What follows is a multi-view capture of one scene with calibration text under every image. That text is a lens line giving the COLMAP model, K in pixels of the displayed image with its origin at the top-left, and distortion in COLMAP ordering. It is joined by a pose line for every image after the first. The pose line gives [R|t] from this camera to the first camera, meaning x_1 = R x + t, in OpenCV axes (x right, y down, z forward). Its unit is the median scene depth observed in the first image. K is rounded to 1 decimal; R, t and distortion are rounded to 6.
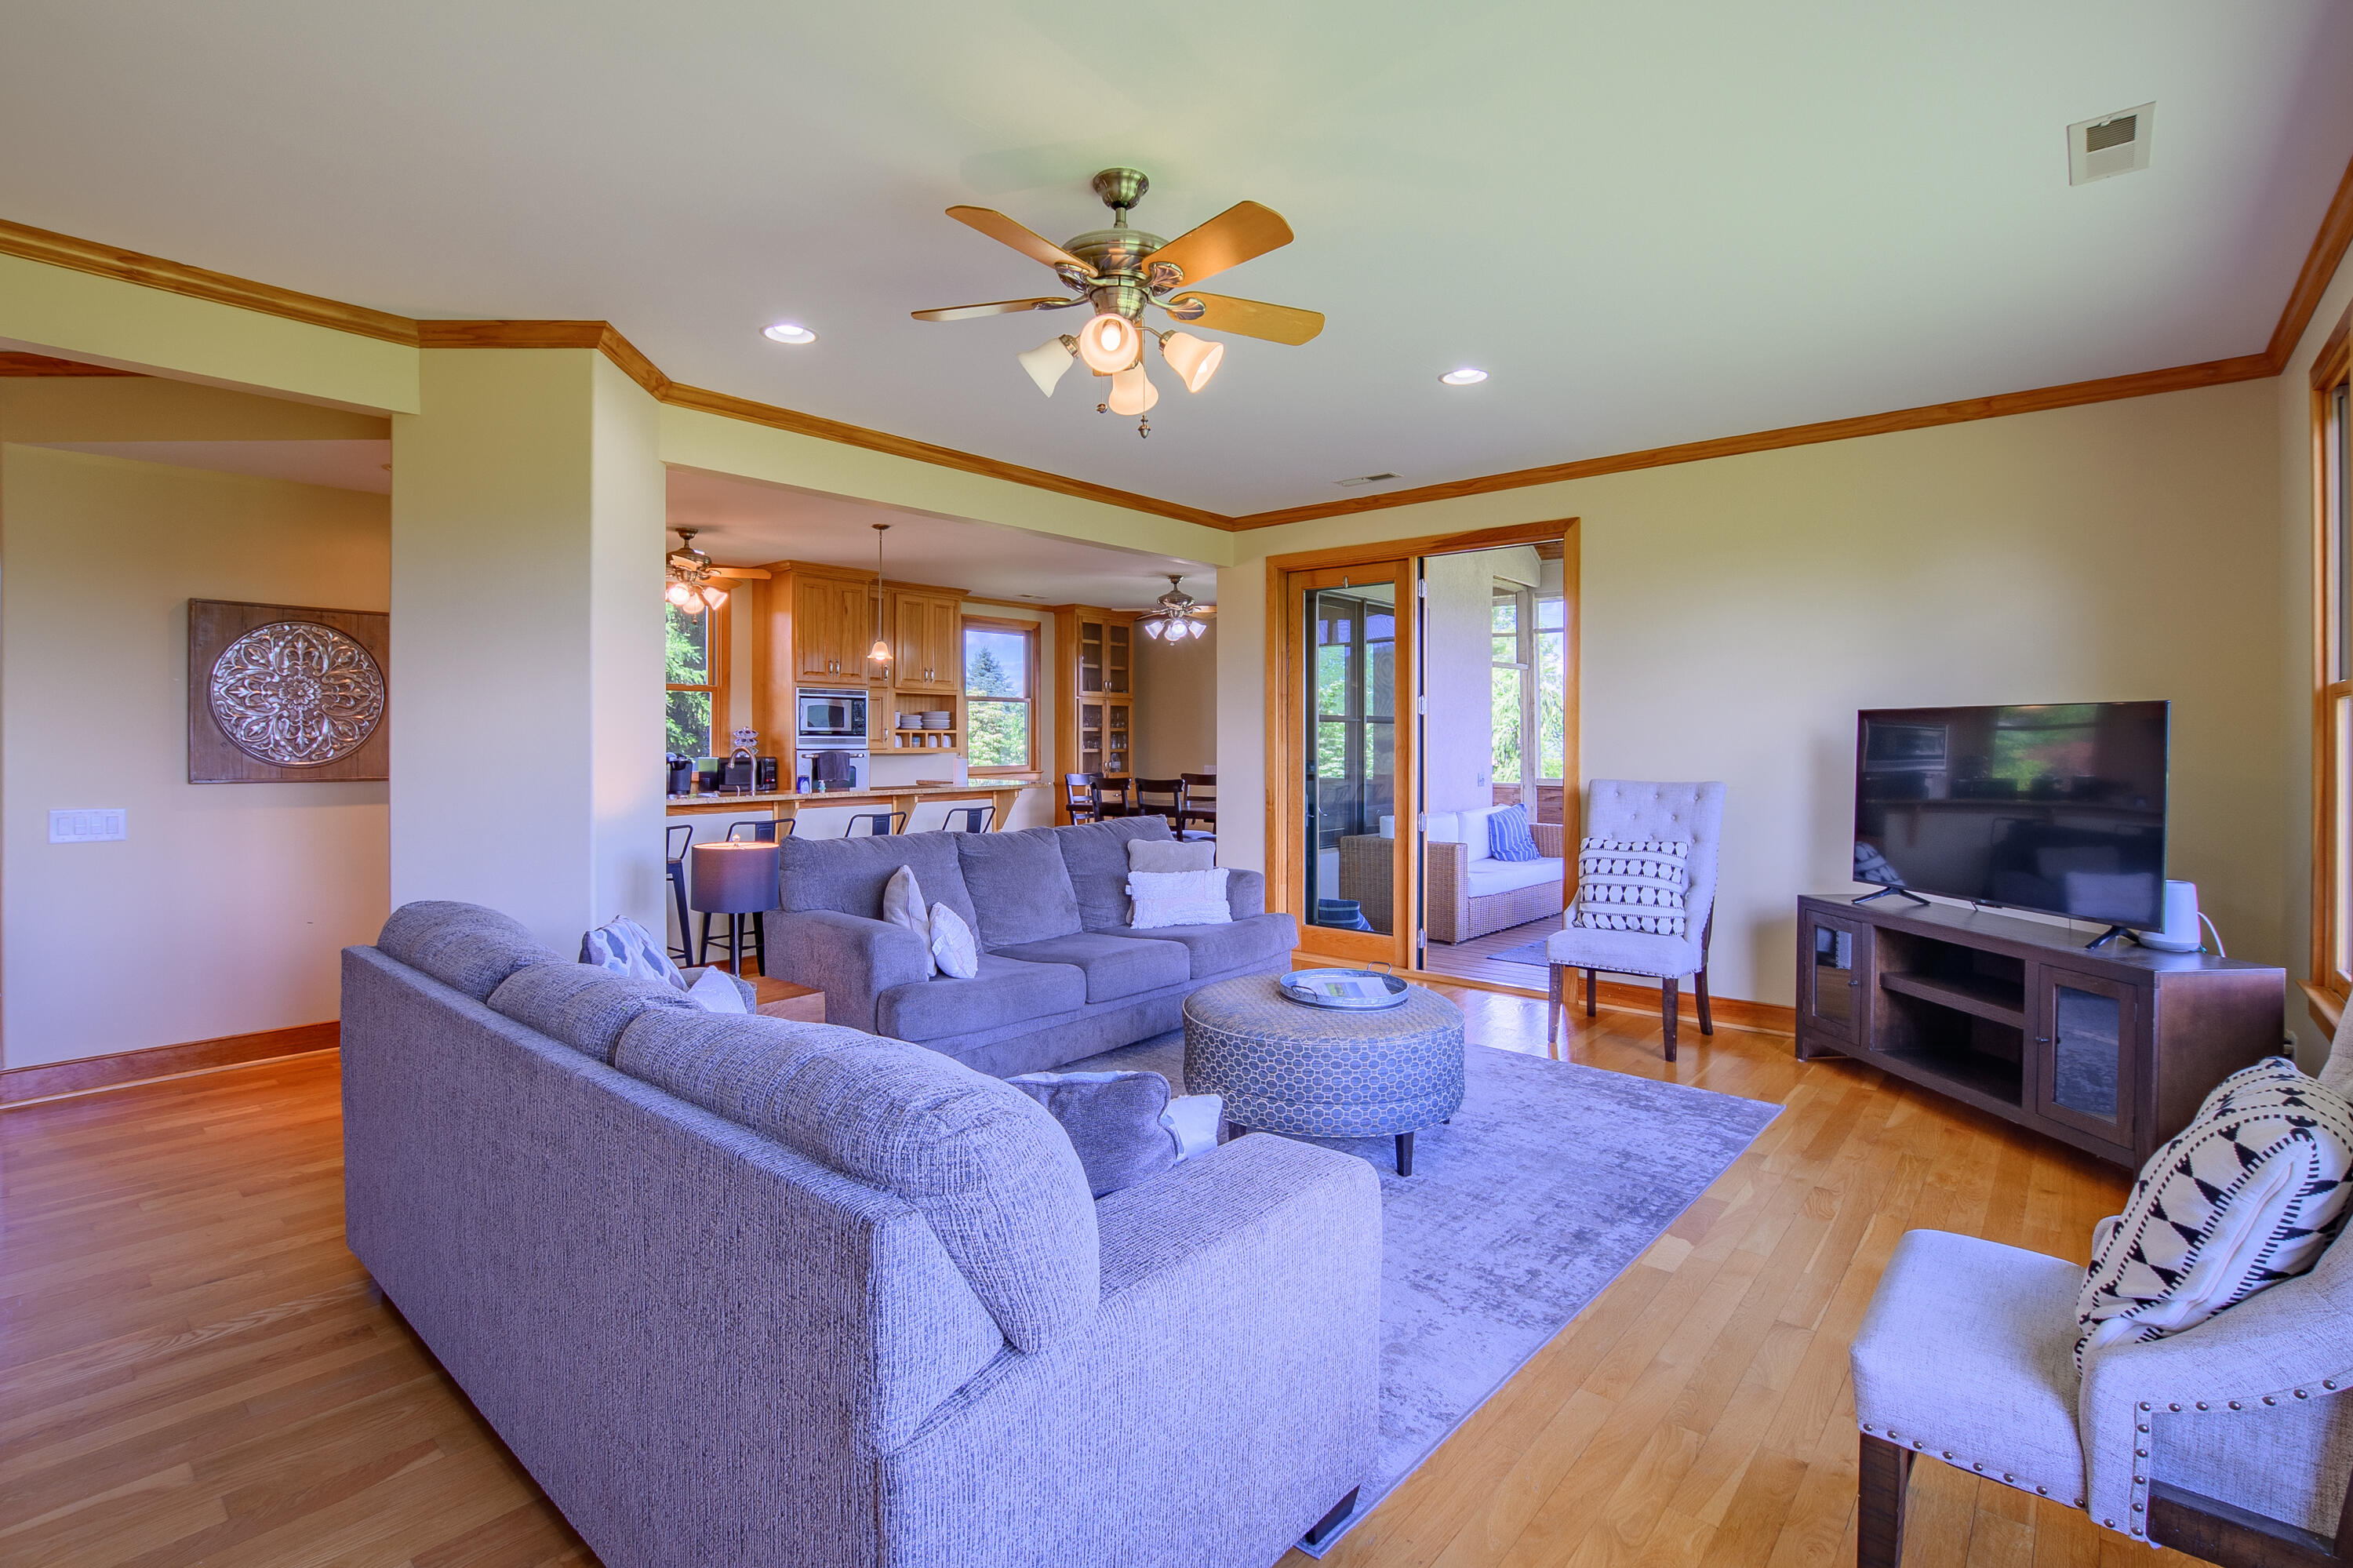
lens RADIAL K [[1063.1, 0, 1161.5], [0, 1063.1, 741.0], [0, 0, 1]] dist [-0.033227, 0.007024]
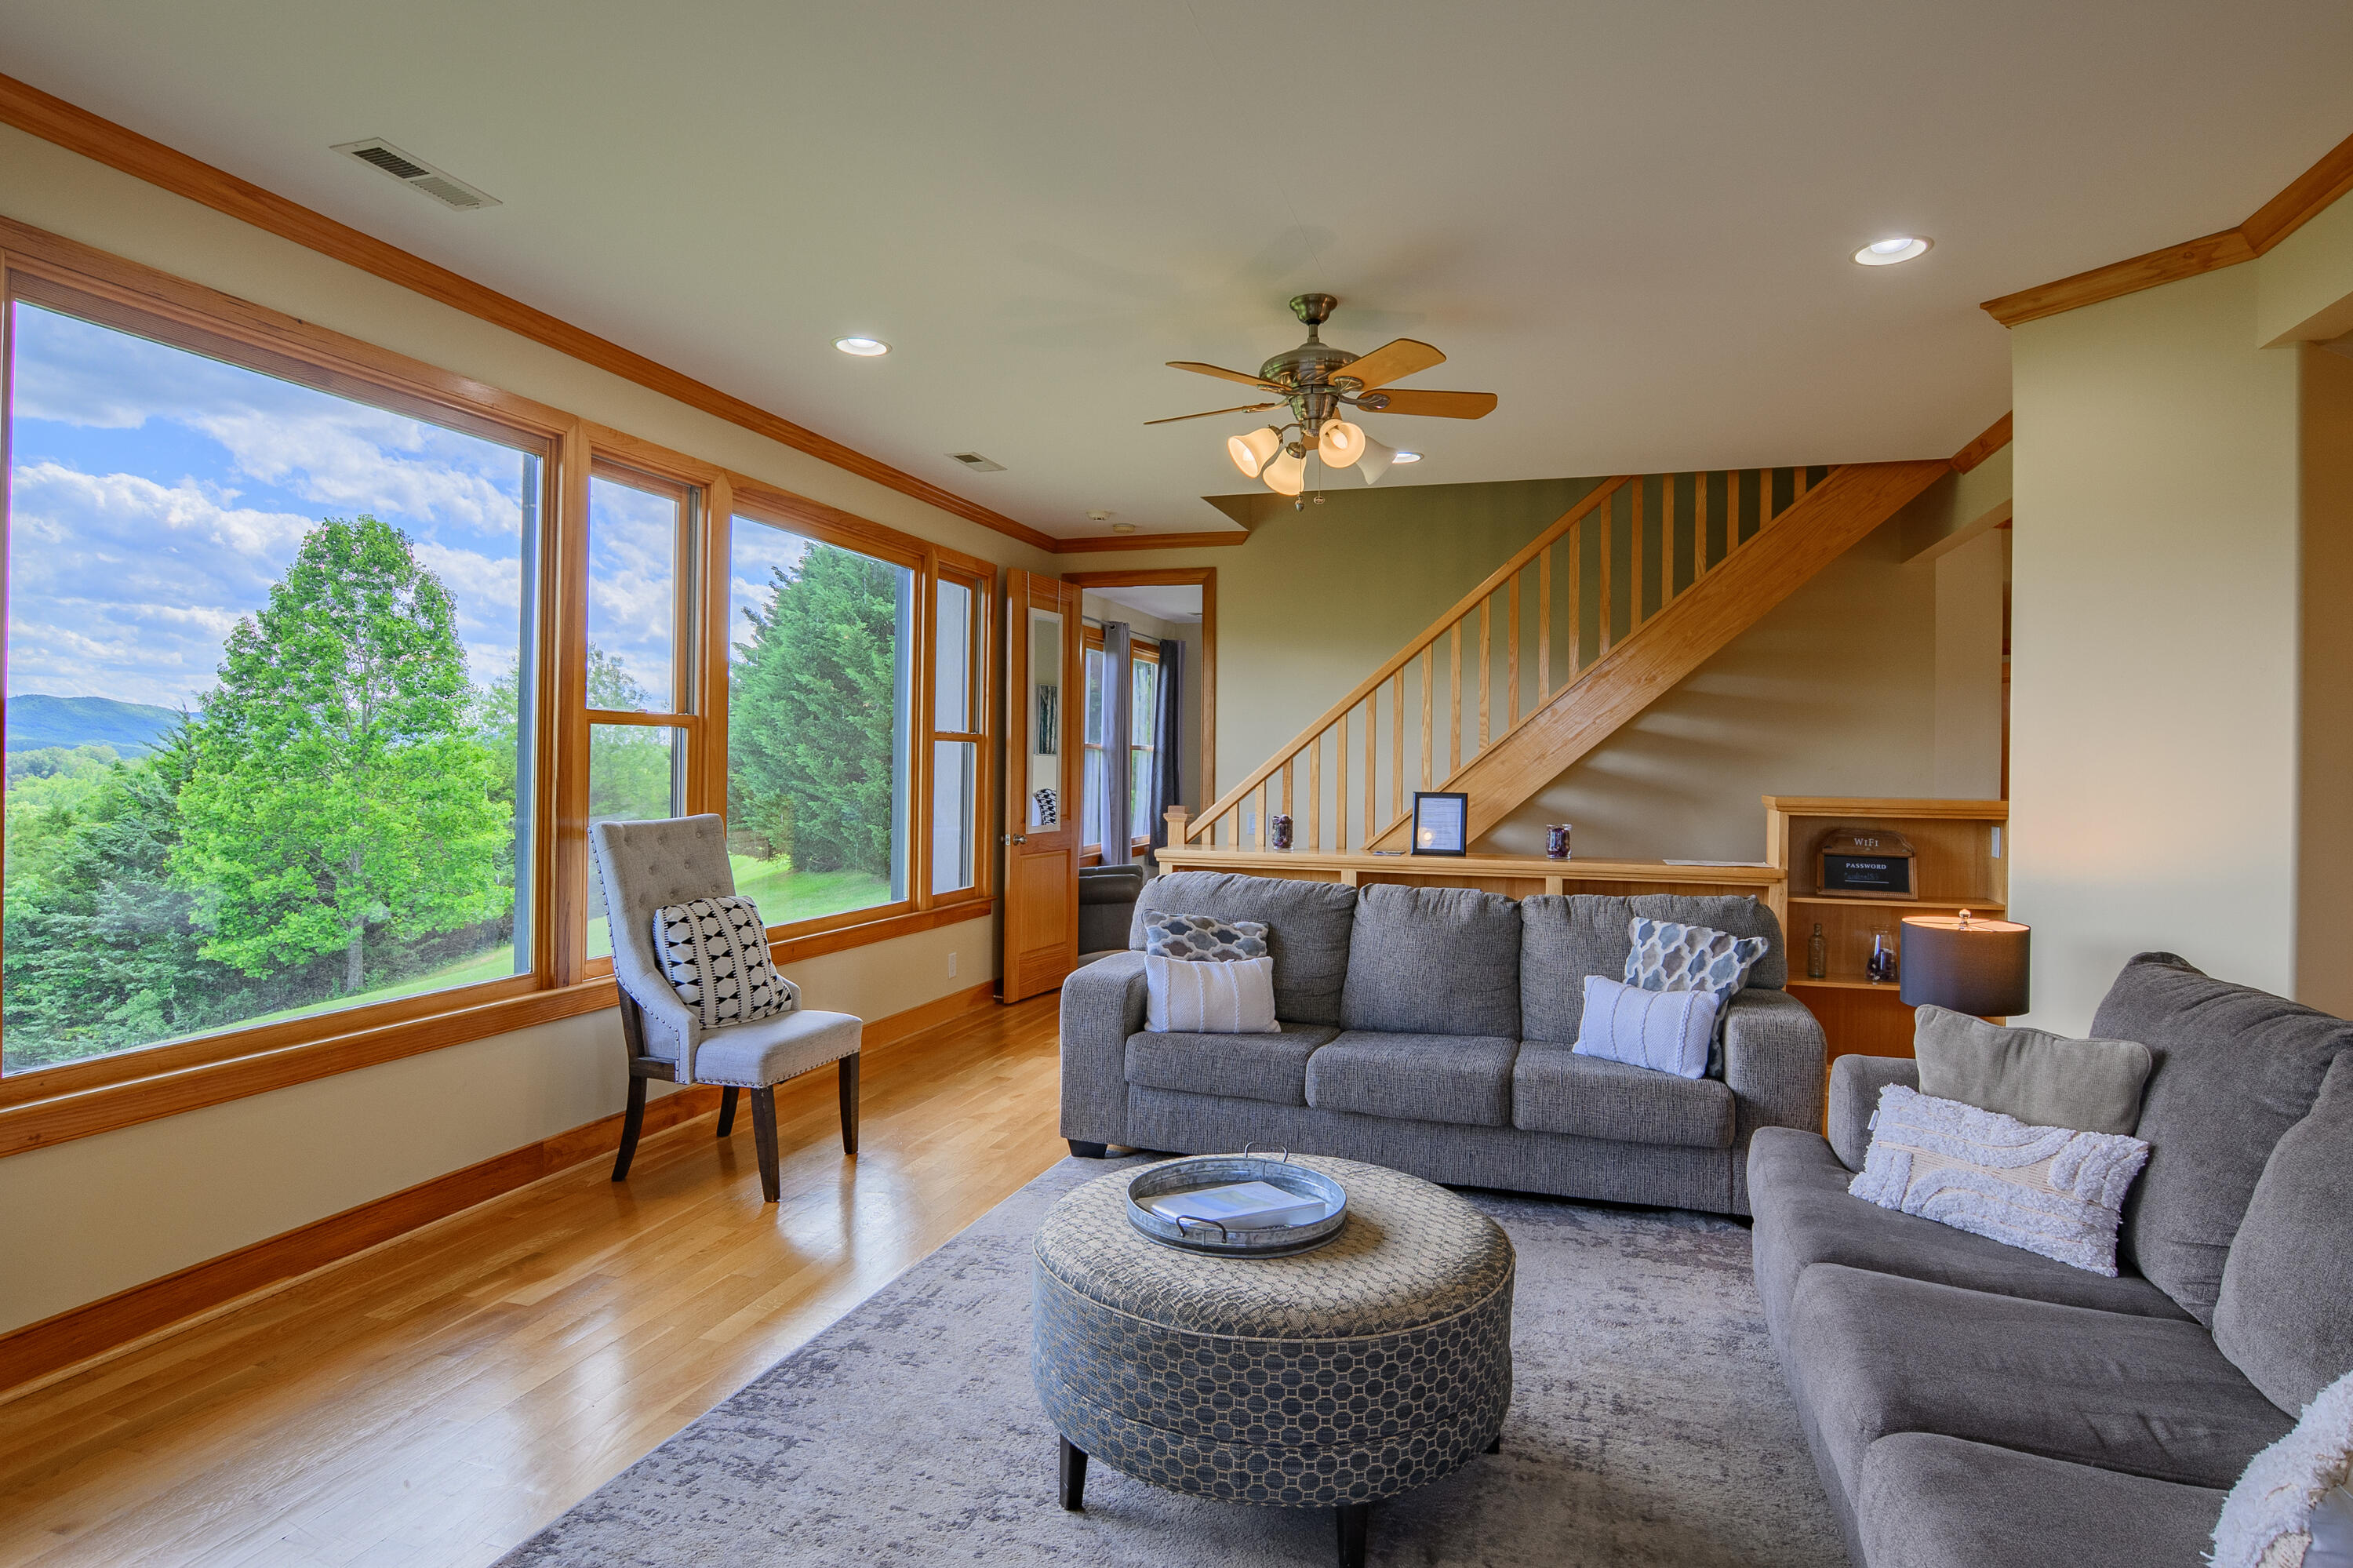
lens RADIAL K [[1255.7, 0, 1151.4], [0, 1255.7, 770.8], [0, 0, 1]] dist [-0.013956, 0.000916]
pose [[-0.922526, -0.008175, -0.385850, 0.281914], [-0.012329, 0.999890, 0.008293, -0.005390], [0.385739, 0.012407, -0.922524, 0.945082]]
